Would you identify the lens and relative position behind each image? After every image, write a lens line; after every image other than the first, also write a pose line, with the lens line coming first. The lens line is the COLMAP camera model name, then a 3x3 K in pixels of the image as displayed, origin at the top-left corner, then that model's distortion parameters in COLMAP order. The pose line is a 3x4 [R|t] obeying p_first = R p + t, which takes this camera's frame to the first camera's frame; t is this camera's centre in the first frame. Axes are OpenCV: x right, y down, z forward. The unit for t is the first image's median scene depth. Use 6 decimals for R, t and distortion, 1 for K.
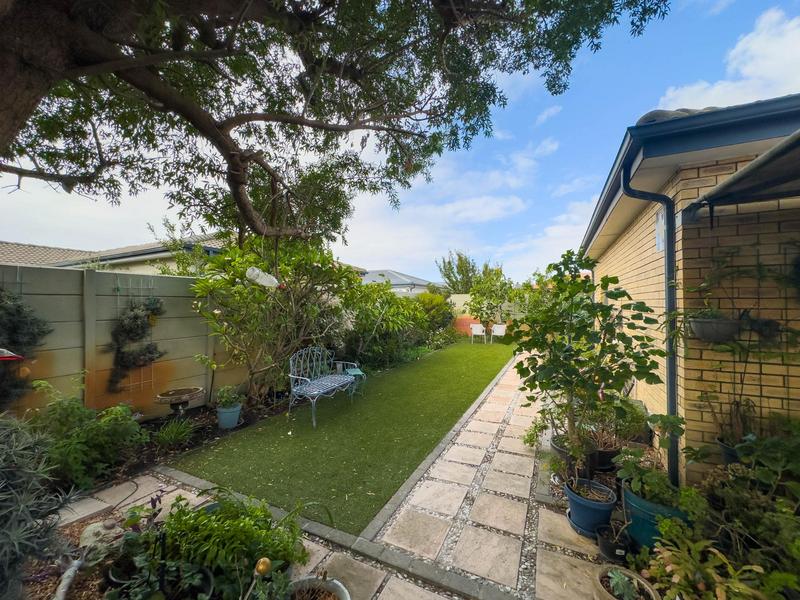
lens RADIAL K [[319.5, 0, 400.9], [0, 319.5, 301.5], [0, 0, 1]] dist [0.001744, 0.000163]
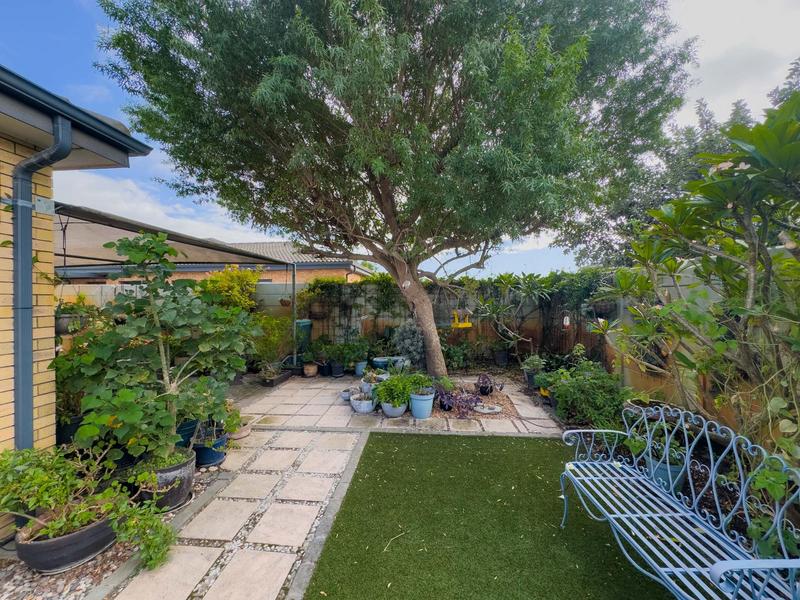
lens RADIAL K [[319.5, 0, 400.3], [0, 319.5, 300.2], [0, 0, 1]] dist [0.001744, 0.000163]
pose [[-0.931399, 0.015257, -0.363679, 0.286317], [0.017140, 0.999851, -0.001950, 0.022215], [0.363595, -0.008050, -0.931522, 2.308574]]
